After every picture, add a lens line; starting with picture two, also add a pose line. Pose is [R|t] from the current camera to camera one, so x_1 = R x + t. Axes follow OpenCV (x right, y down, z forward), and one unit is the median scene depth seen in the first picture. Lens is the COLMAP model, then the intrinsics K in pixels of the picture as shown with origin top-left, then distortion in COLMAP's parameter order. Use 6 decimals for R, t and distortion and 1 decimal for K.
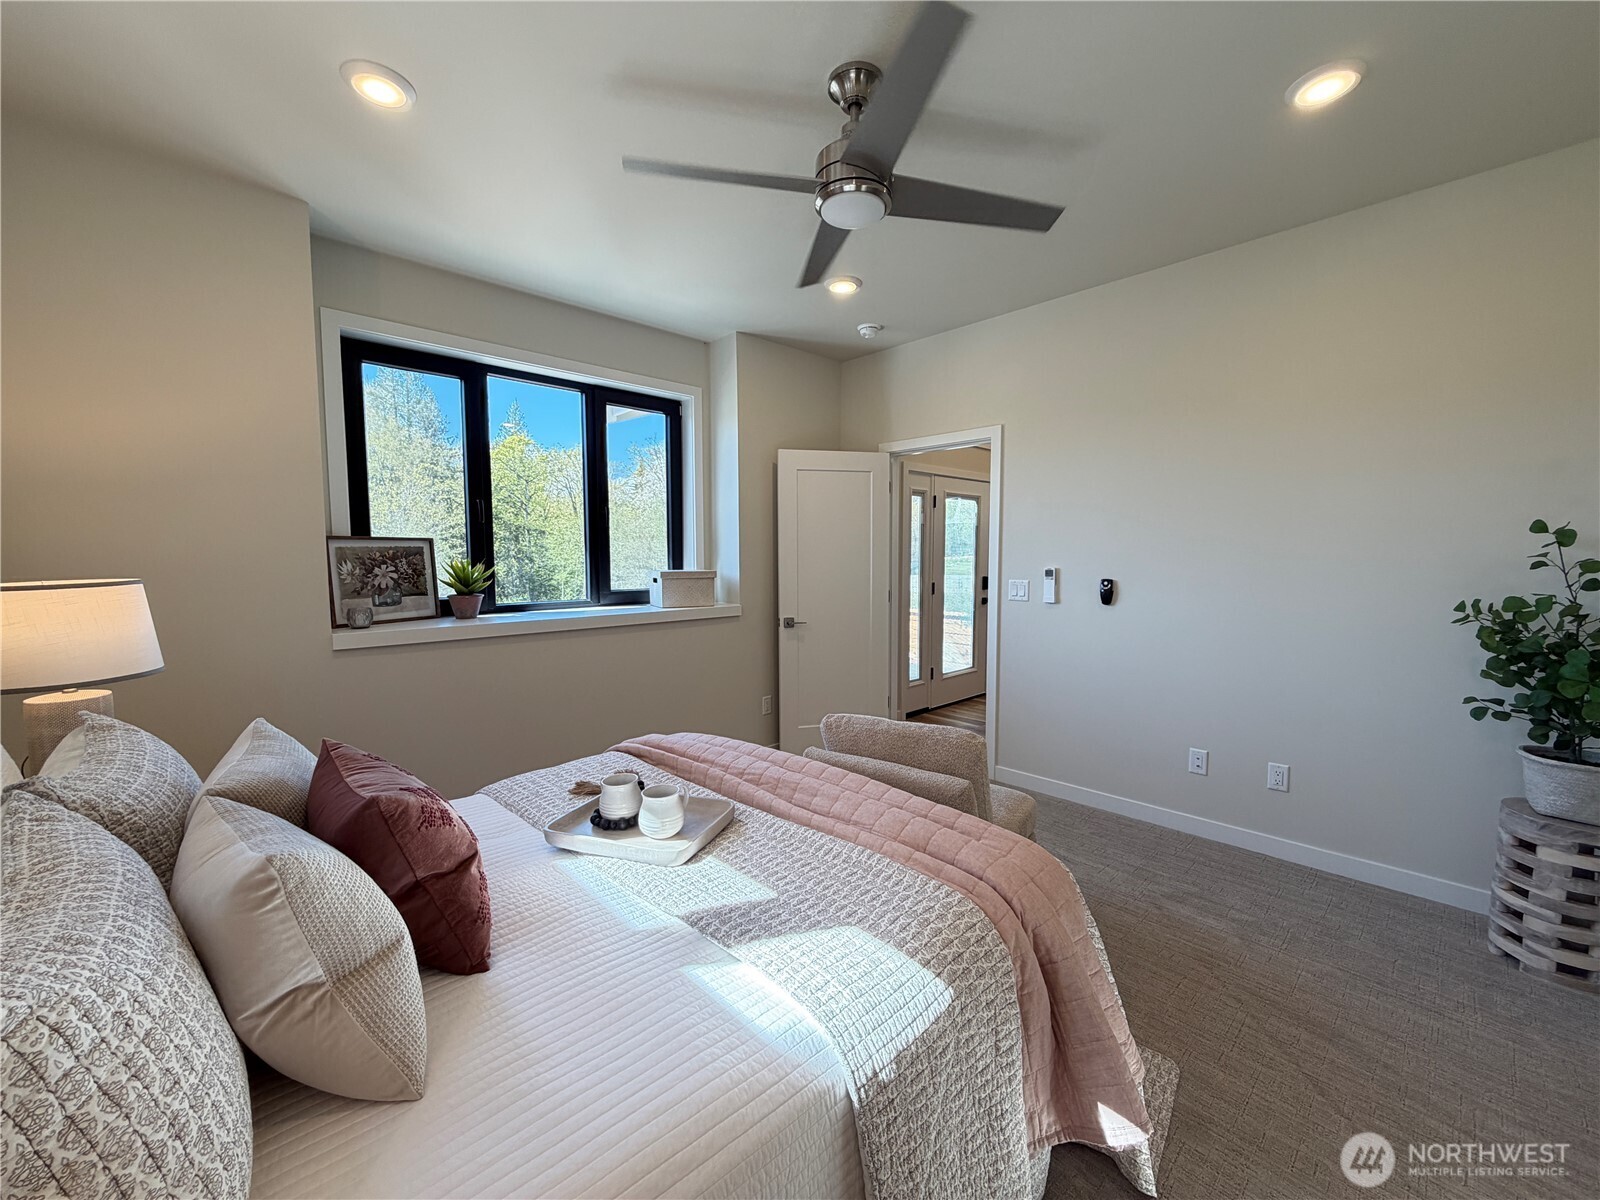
lens RADIAL K [[641.0, 0, 795.0], [0, 641.0, 600.8], [0, 0, 1]] dist [0.000594, -0.000045]
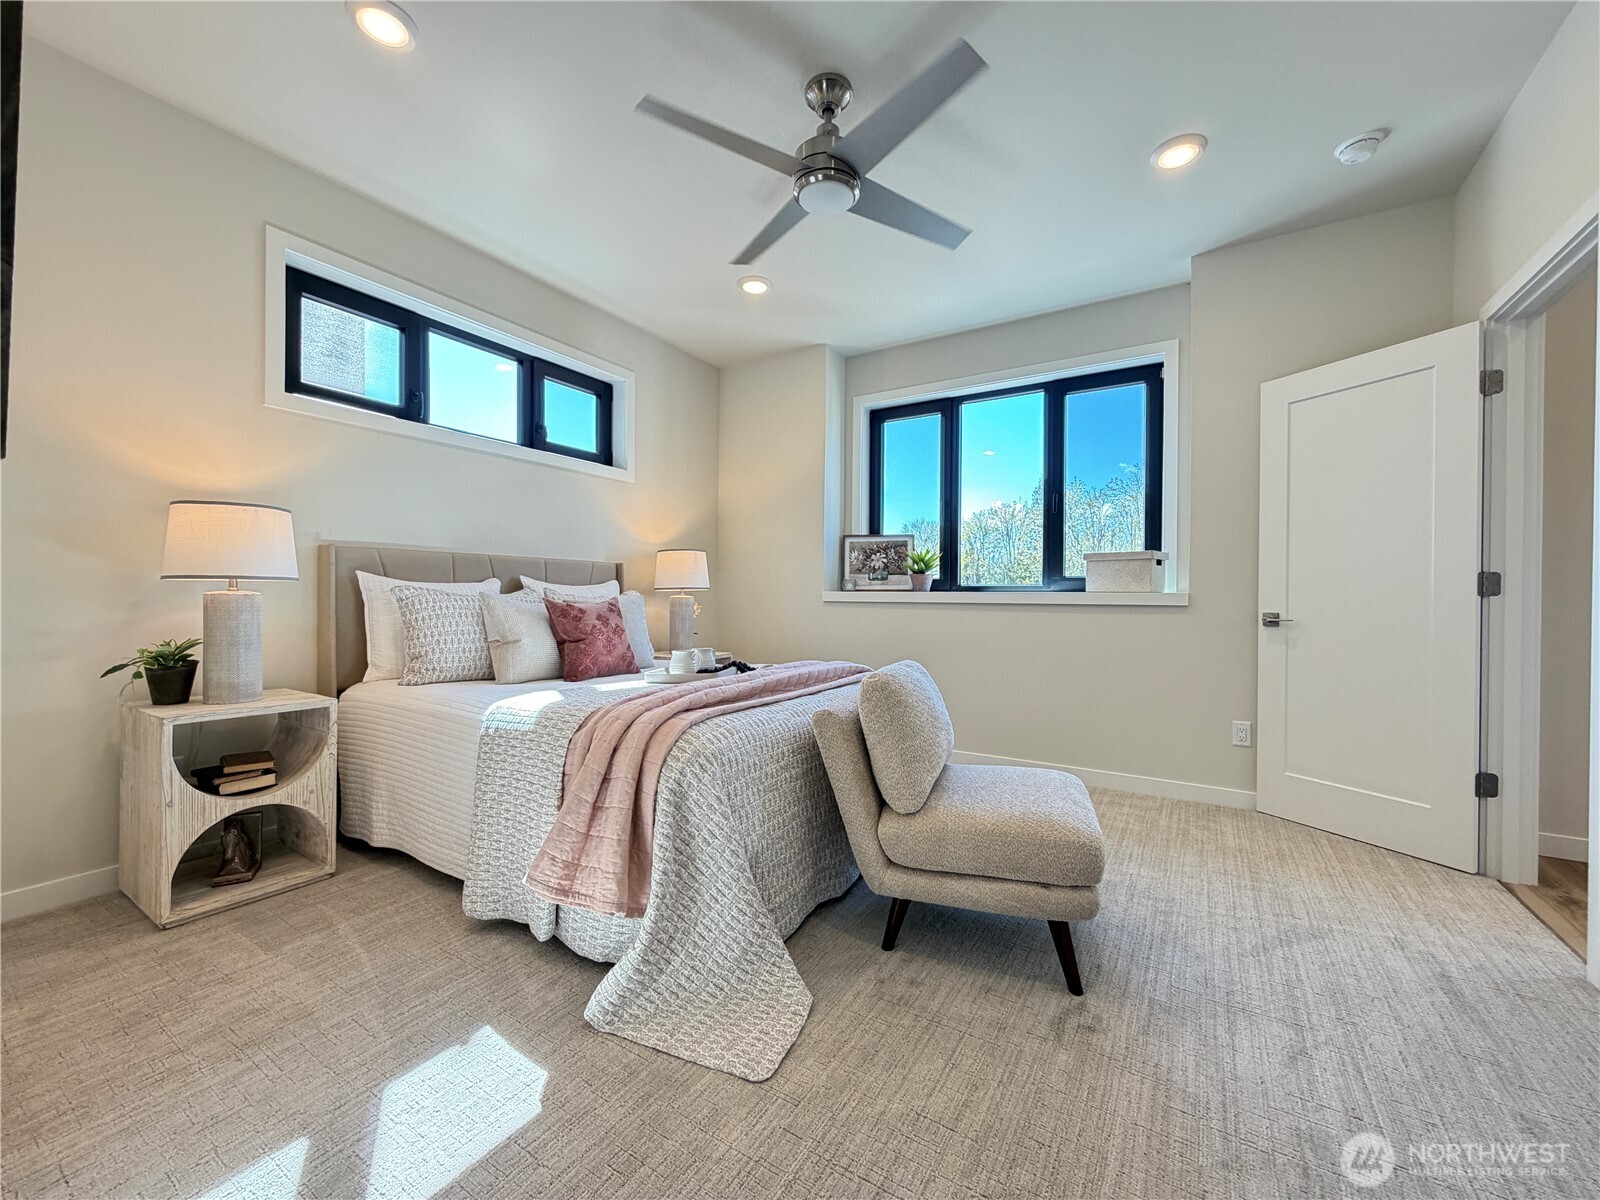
lens RADIAL K [[641.0, 0, 795.0], [0, 641.0, 600.8], [0, 0, 1]] dist [0.000594, -0.000045]
pose [[0.254047, 0.007282, -0.967164, 0.708287], [-0.080692, 0.996645, -0.013691, 0.085309], [0.963820, 0.081521, 0.253782, 0.415926]]
